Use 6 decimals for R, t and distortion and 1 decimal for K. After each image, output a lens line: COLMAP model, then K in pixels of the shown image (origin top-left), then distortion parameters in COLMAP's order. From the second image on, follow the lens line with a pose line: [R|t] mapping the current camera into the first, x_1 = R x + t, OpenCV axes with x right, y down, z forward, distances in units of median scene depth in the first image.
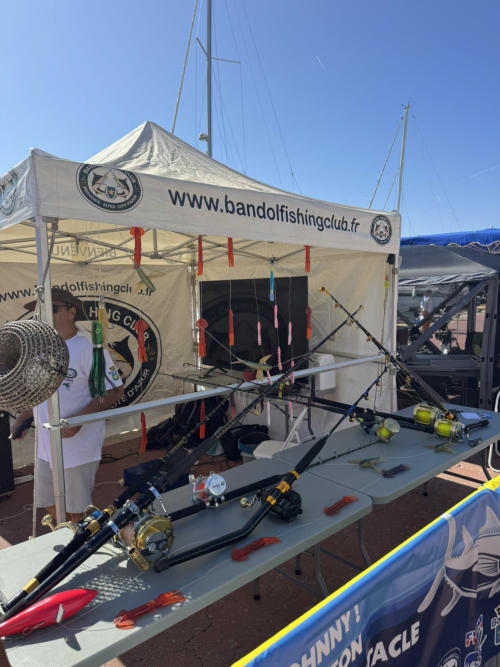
lens RADIAL K [[459.1, 0, 250.0], [0, 459.1, 333.5], [0, 0, 1]] dist [-0.000956, -0.008354]
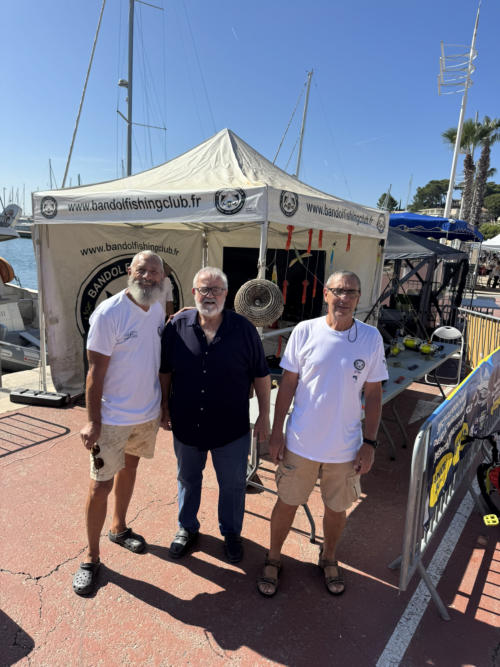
lens RADIAL K [[459.1, 0, 250.0], [0, 459.1, 333.5], [0, 0, 1]] dist [-0.000956, -0.008354]
pose [[0.970702, 0.013305, 0.239916, -0.388943], [-0.036095, 0.995210, 0.090850, 0.009917], [-0.237558, -0.096848, 0.966533, -0.311824]]
